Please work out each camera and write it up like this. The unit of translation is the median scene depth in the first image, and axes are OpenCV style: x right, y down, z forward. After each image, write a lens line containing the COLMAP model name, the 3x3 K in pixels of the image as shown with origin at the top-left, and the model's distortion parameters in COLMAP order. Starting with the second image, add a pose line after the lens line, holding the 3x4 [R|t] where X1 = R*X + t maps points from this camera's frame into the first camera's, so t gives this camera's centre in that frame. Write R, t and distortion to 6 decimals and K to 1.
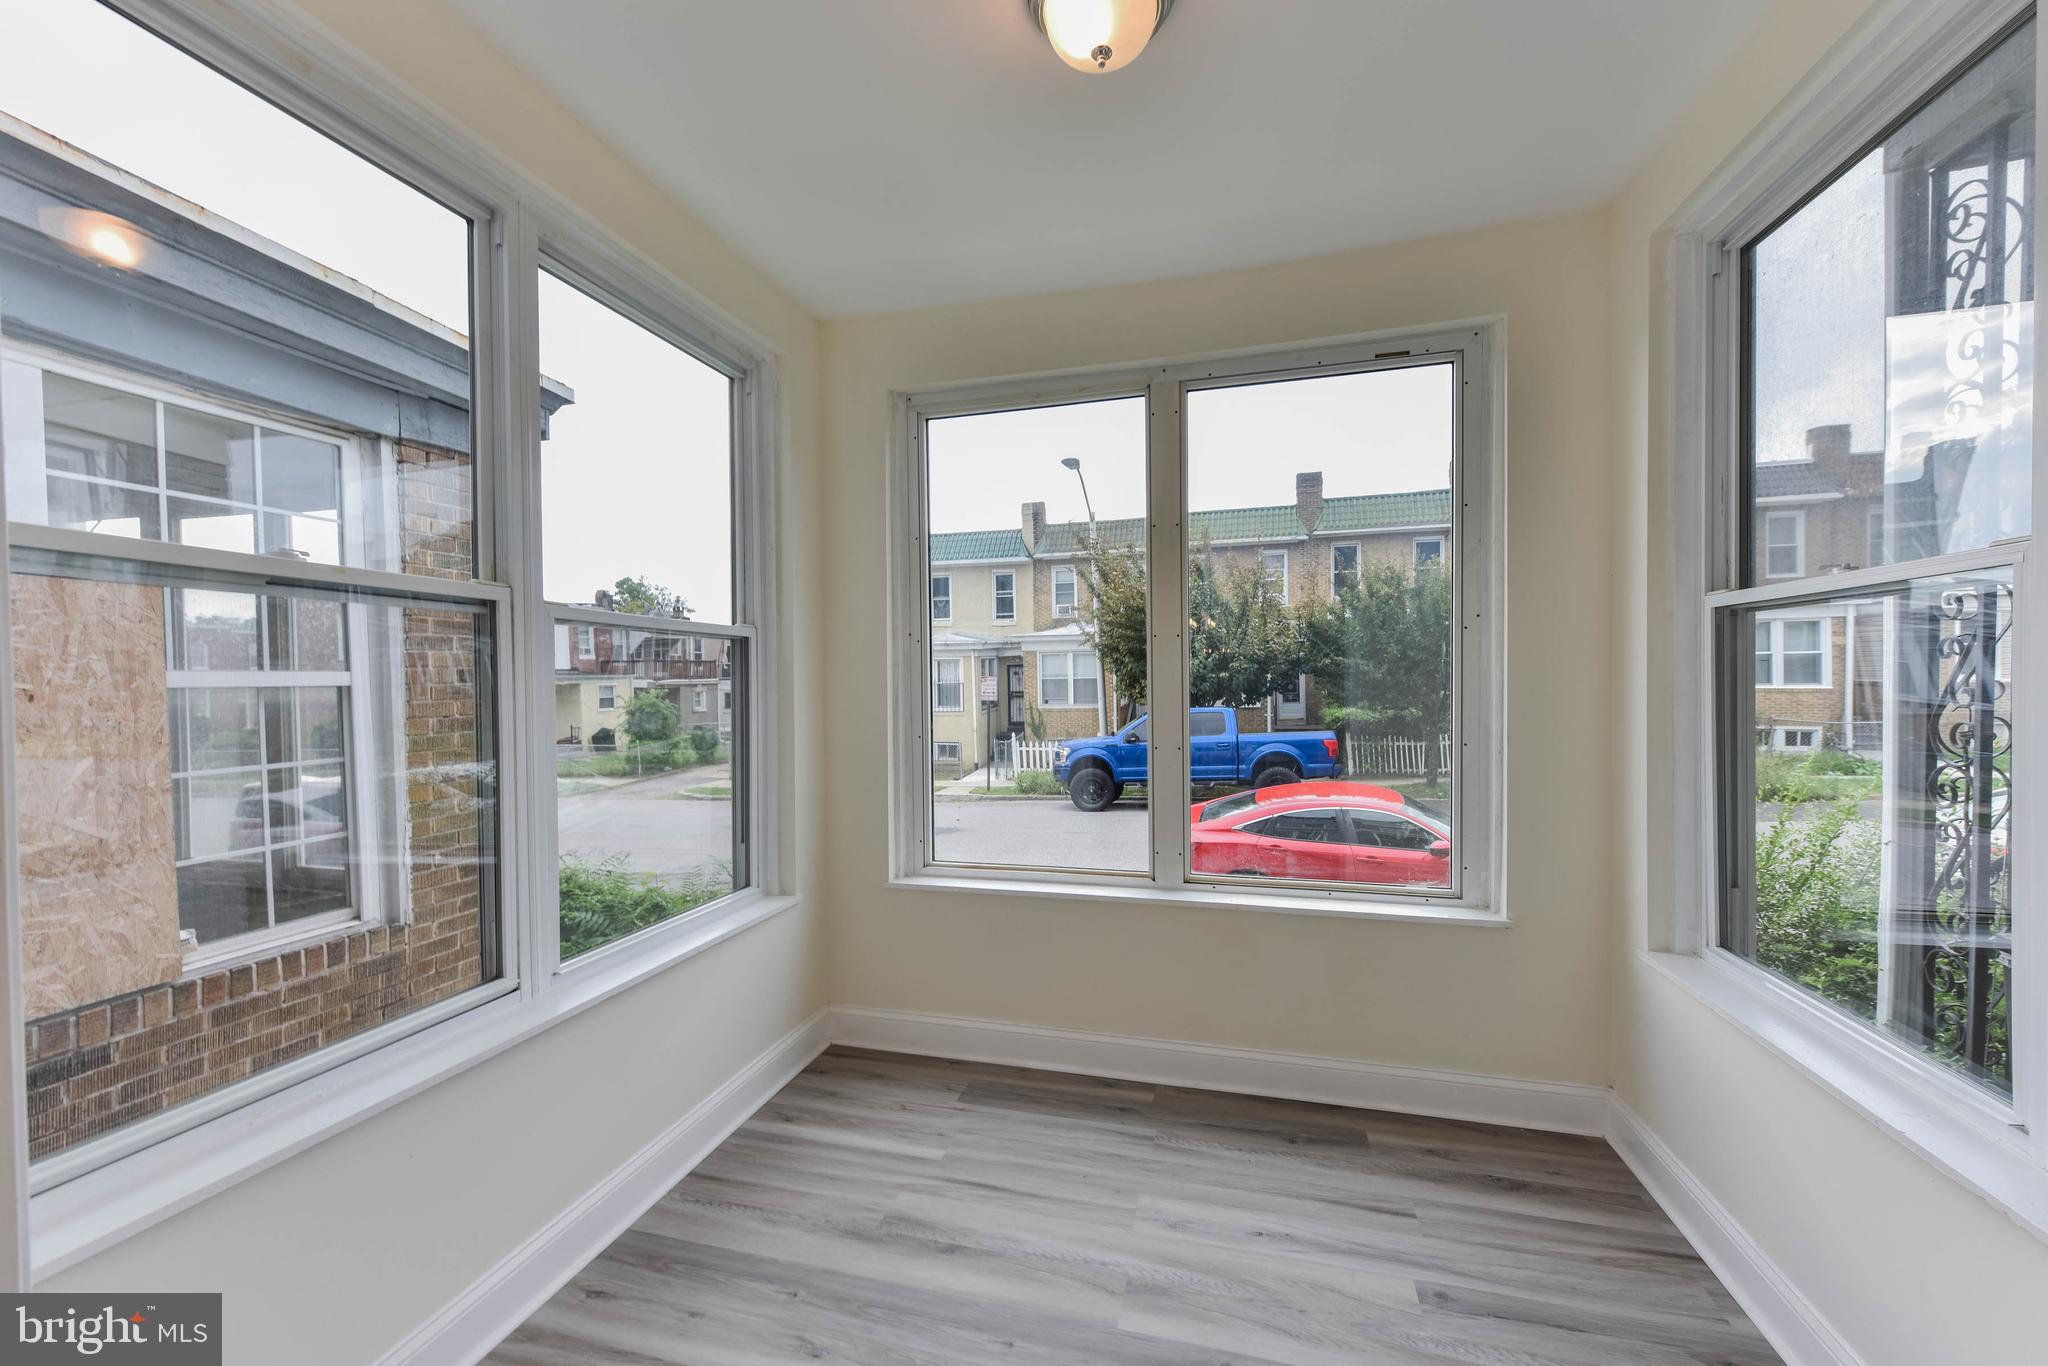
lens RADIAL K [[811.5, 0, 1034.4], [0, 811.5, 688.3], [0, 0, 1]] dist [0.008865, -0.002450]
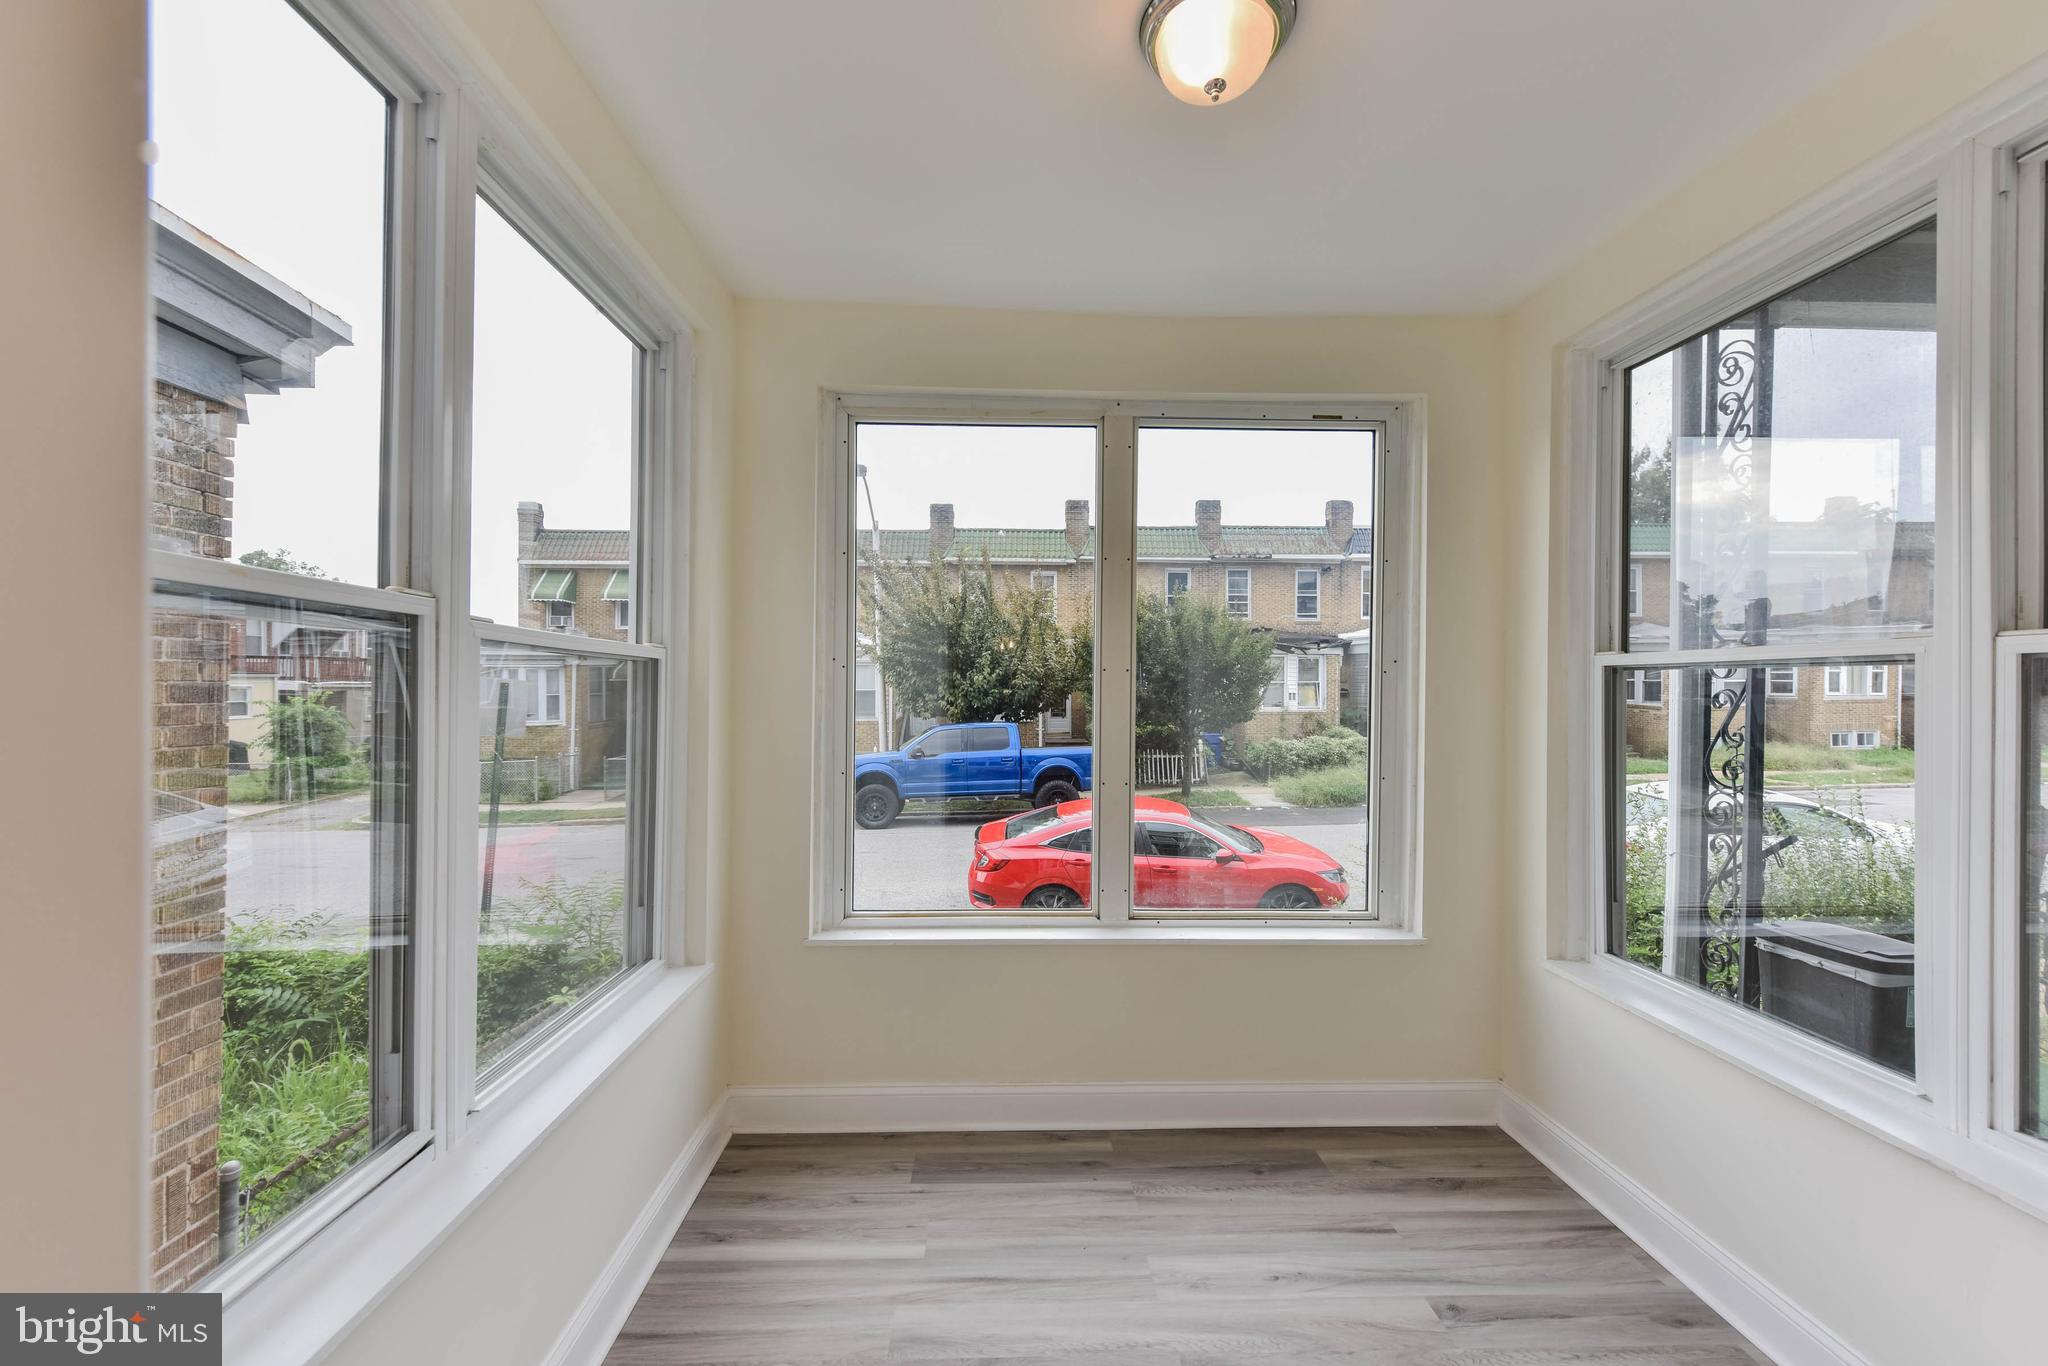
lens RADIAL K [[811.5, 0, 1040.8], [0, 811.5, 686.3], [0, 0, 1]] dist [0.008865, -0.002450]
pose [[0.954168, 0.020732, 0.298552, -0.250334], [-0.015831, 0.999697, -0.018825, -0.028454], [-0.298852, 0.013236, 0.954208, 0.093904]]
